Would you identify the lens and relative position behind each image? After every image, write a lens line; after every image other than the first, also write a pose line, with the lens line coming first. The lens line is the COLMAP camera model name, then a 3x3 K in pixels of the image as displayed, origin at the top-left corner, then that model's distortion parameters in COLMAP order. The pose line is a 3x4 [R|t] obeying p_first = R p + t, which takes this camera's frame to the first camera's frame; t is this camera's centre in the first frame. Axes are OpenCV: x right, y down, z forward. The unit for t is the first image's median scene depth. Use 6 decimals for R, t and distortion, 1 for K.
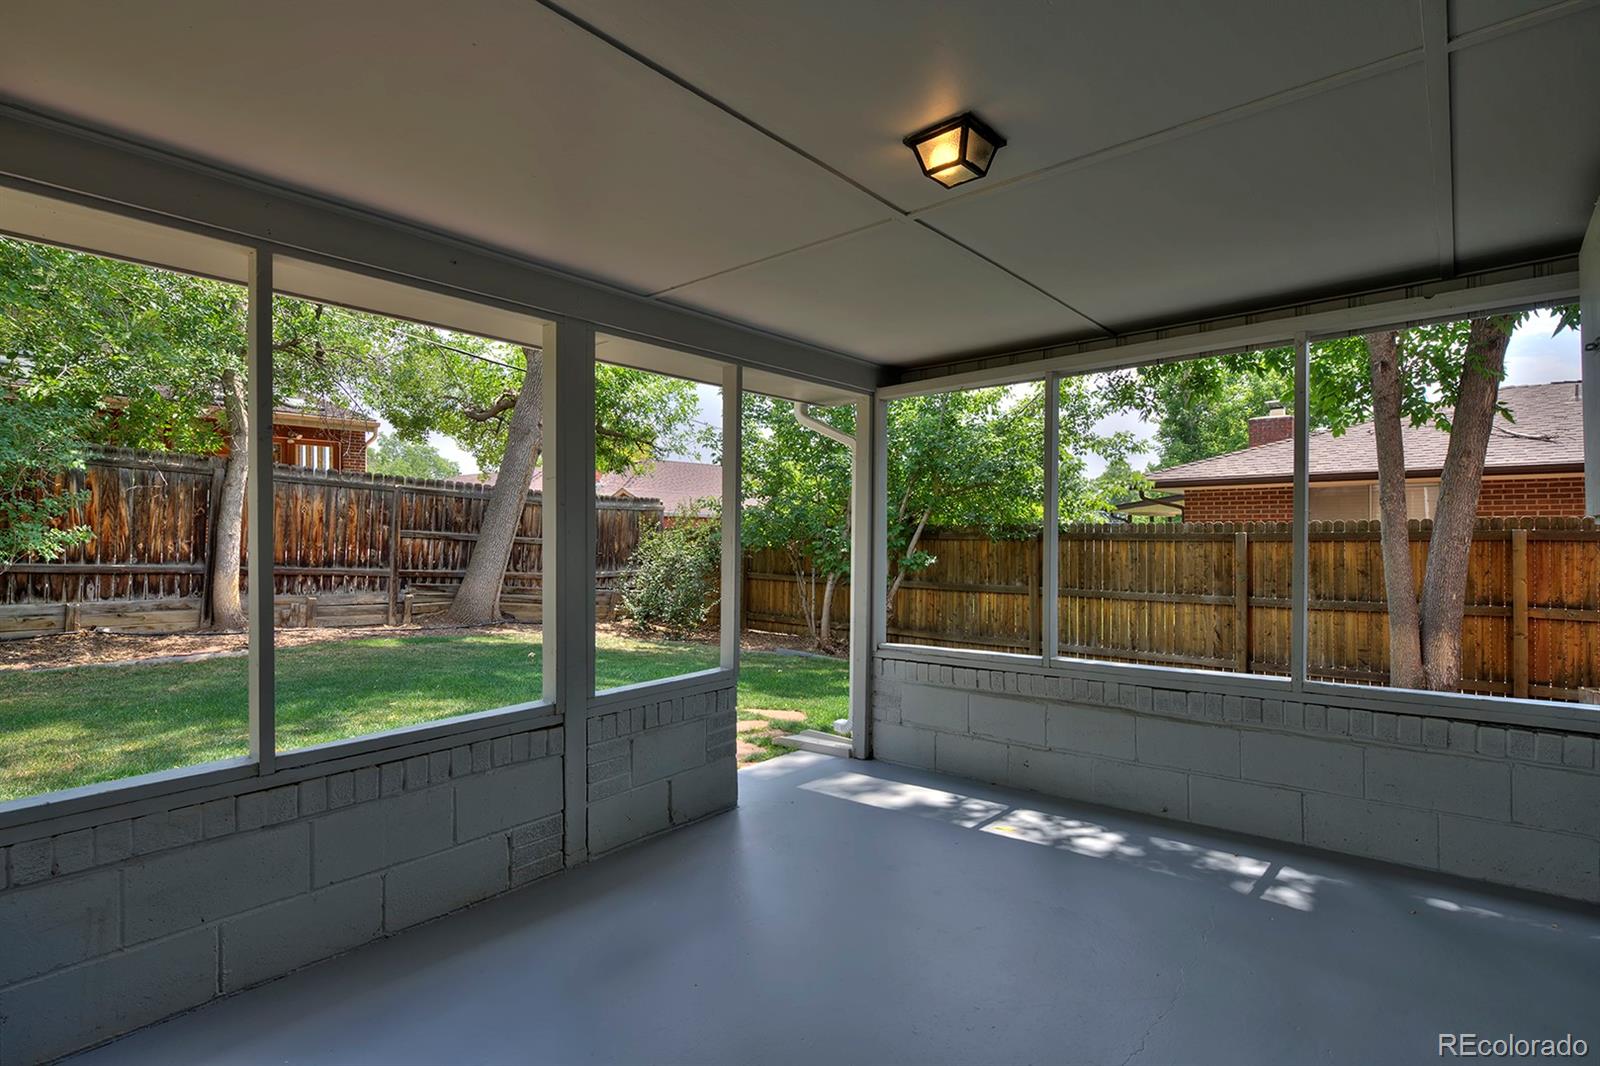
lens RADIAL K [[782.5, 0, 800.0], [0, 782.5, 533.0], [0, 0, 1]] dist [0.000668, 0.001283]
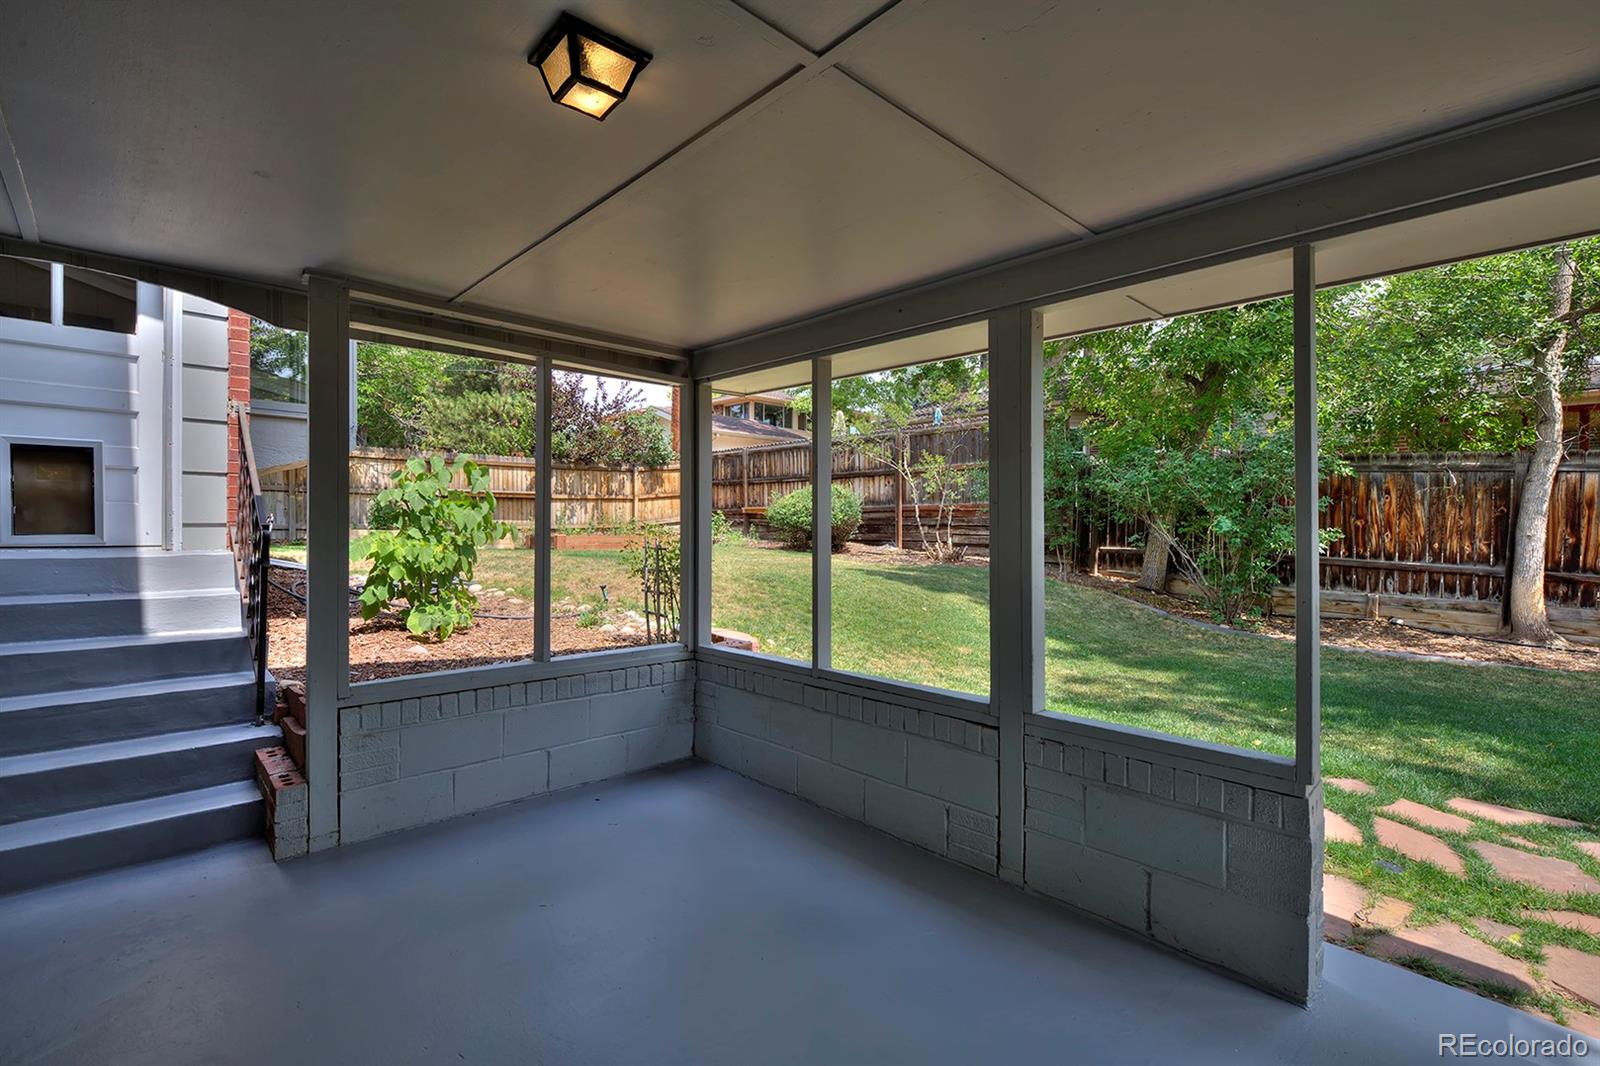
lens RADIAL K [[716.2, 0, 800.0], [0, 716.2, 533.0], [0, 0, 1]] dist [-0.001337, -0.000123]
pose [[-0.109381, 0.005549, -0.993984, 0.193284], [-0.006331, 0.999960, 0.006279, -0.000868], [0.993980, 0.006980, -0.109342, 0.270279]]
